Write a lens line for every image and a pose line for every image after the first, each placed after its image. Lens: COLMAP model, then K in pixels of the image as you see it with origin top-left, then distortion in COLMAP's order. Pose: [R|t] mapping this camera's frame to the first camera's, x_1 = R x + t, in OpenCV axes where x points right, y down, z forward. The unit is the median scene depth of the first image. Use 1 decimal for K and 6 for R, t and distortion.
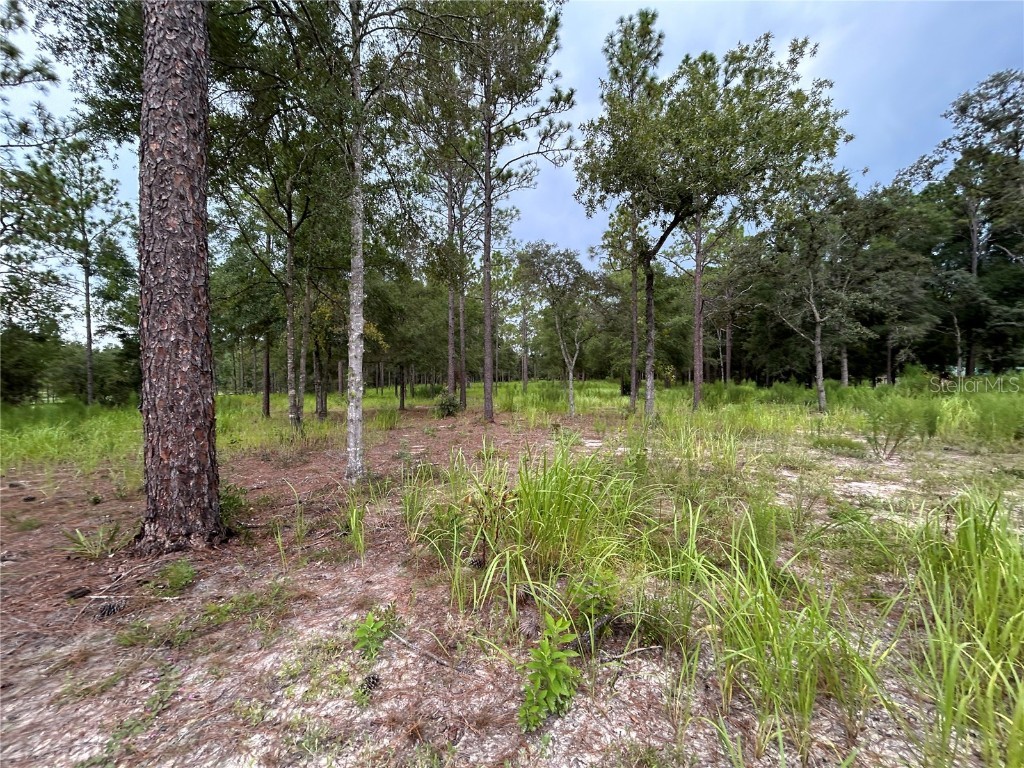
lens RADIAL K [[412.5, 0, 509.1], [0, 412.5, 388.6], [0, 0, 1]] dist [0.002356, 0.000006]
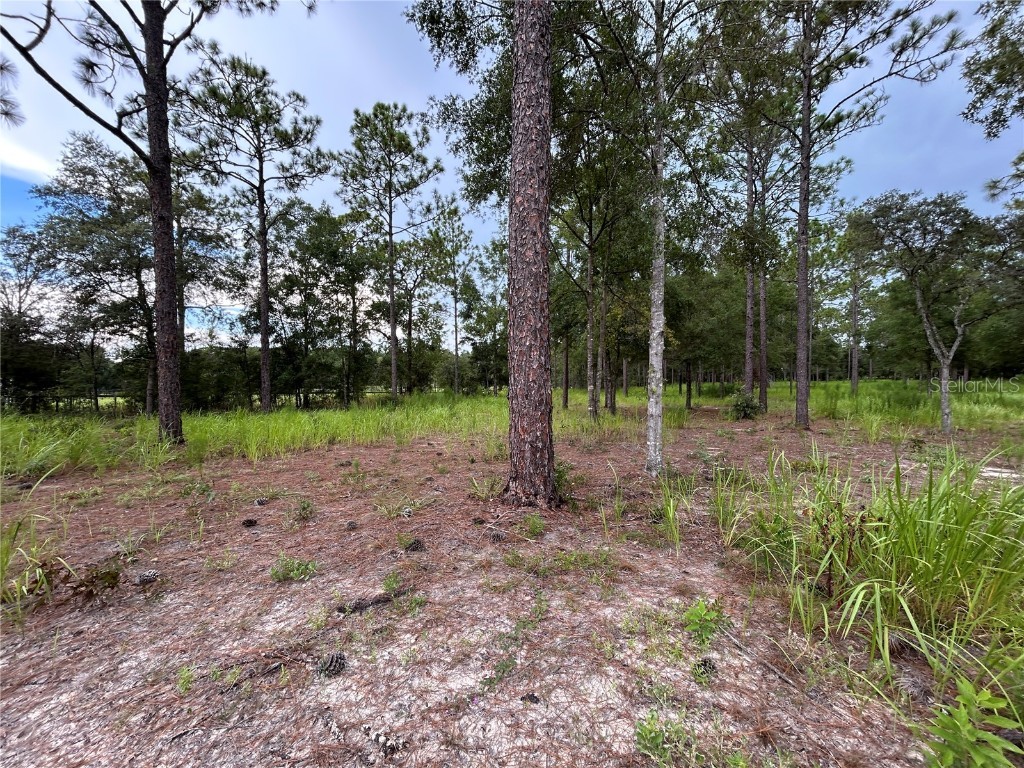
lens RADIAL K [[412.5, 0, 510.5], [0, 412.5, 386.5], [0, 0, 1]] dist [0.002356, 0.000006]
pose [[0.793863, 0.019385, -0.607788, -0.018094], [-0.019076, 0.999794, 0.006971, 0.002120], [0.607798, 0.006060, 0.794069, -0.020247]]
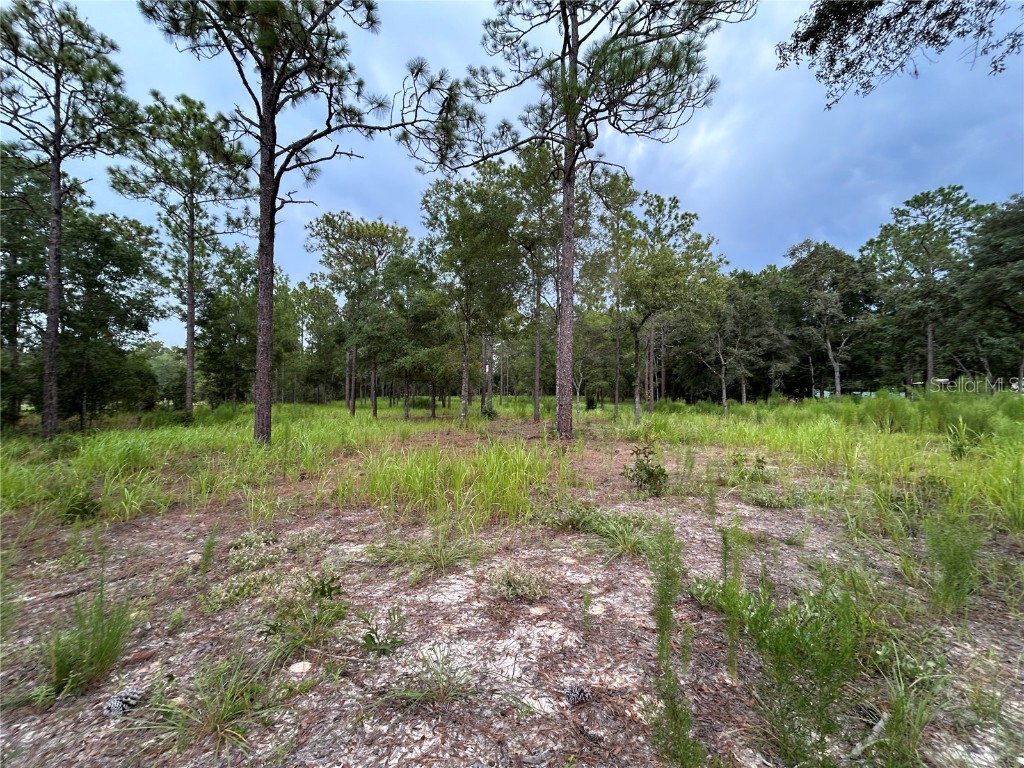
lens RADIAL K [[412.5, 0, 509.9], [0, 412.5, 384.9], [0, 0, 1]] dist [0.002356, 0.000006]
pose [[0.988361, 0.020621, 0.150725, -1.135642], [-0.014025, 0.998902, -0.044694, 0.023873], [-0.151481, 0.042060, 0.987565, -1.652795]]
